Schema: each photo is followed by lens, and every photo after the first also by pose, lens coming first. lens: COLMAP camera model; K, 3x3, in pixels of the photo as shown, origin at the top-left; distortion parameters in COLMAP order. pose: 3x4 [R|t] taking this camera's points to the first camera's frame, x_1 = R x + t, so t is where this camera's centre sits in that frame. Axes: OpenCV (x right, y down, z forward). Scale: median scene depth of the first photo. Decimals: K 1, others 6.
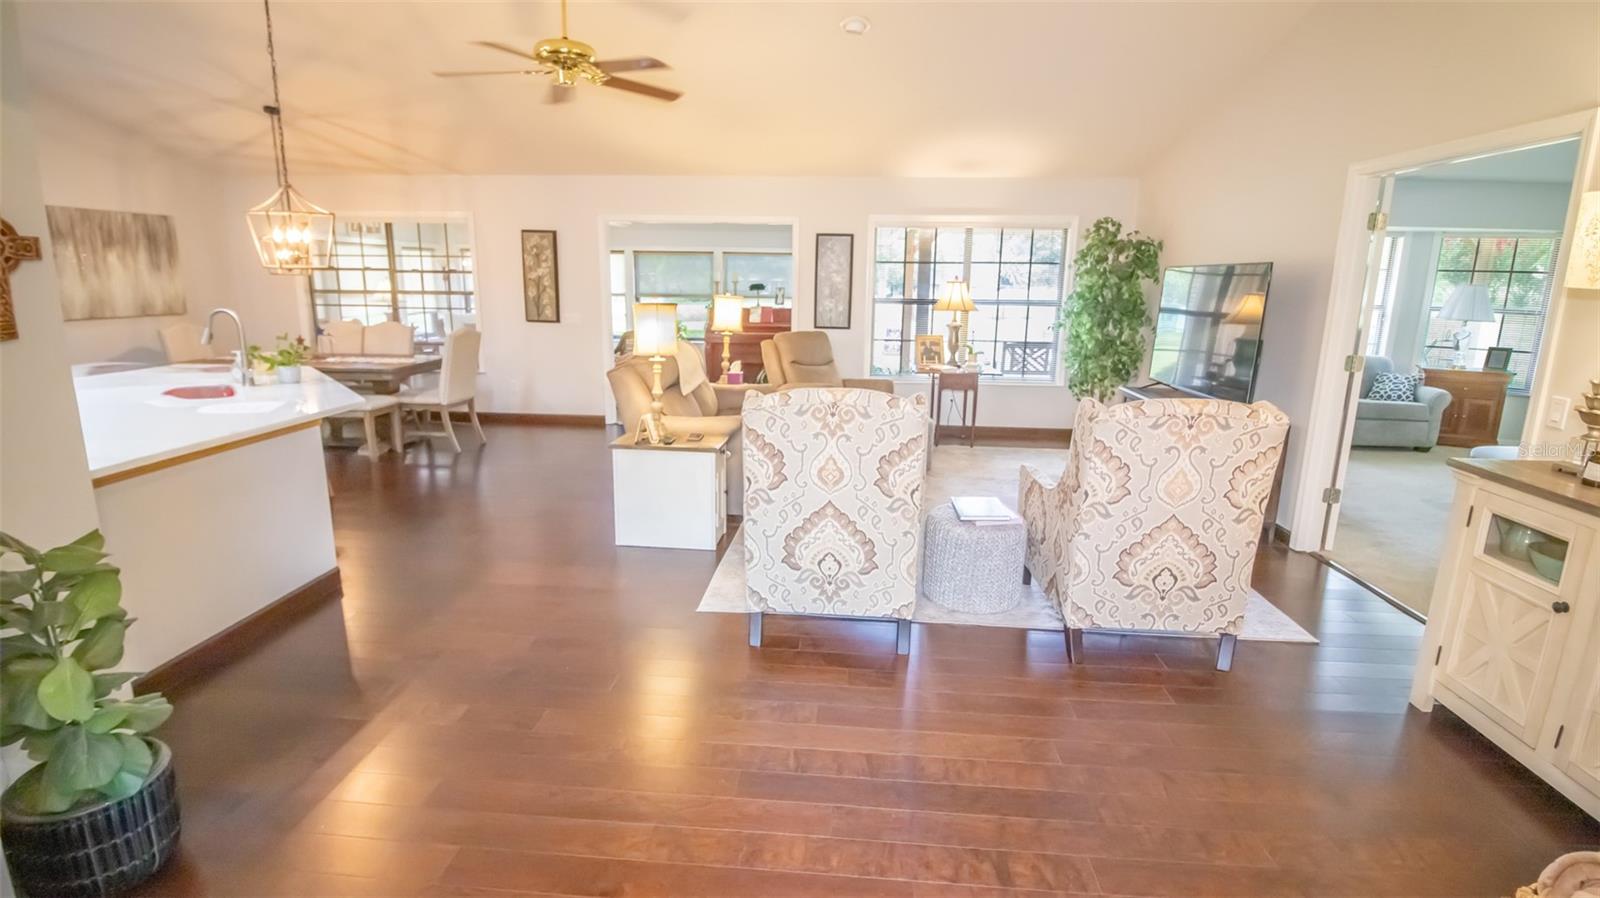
lens RADIAL K [[737.2, 0, 798.5], [0, 737.2, 435.6], [0, 0, 1]] dist [0.000523, -0.015069]
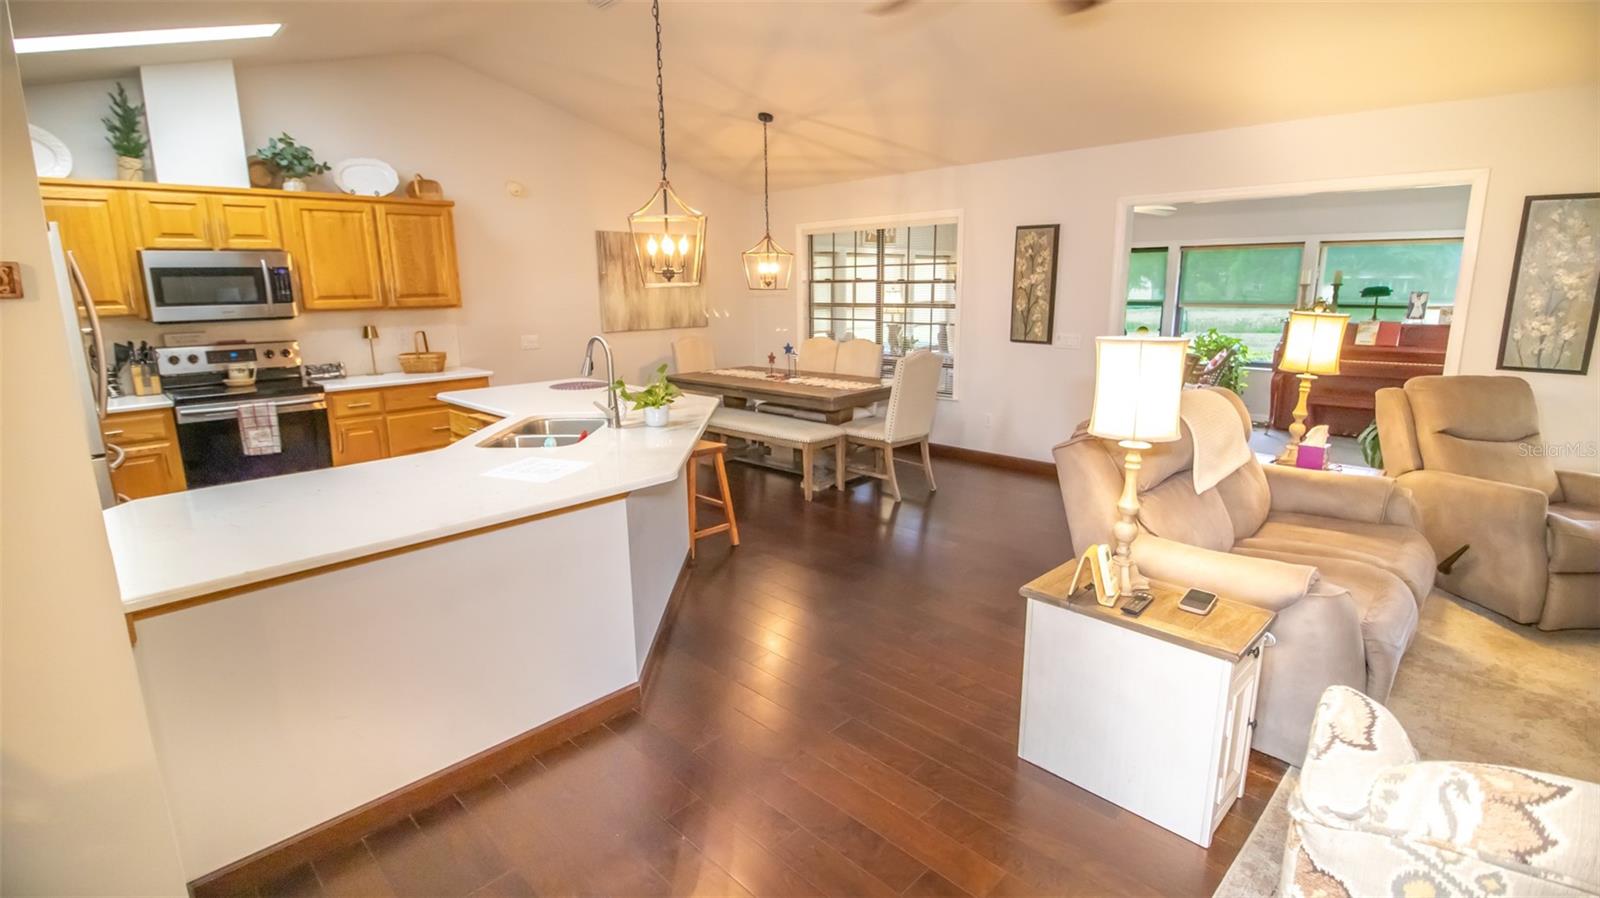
lens RADIAL K [[737.2, 0, 798.5], [0, 737.2, 435.6], [0, 0, 1]] dist [0.000523, -0.015069]
pose [[0.759586, 0.108025, -0.641374, -0.022131], [-0.111503, 0.993140, 0.035218, -0.060812], [0.640778, 0.044764, 0.766420, 0.266530]]
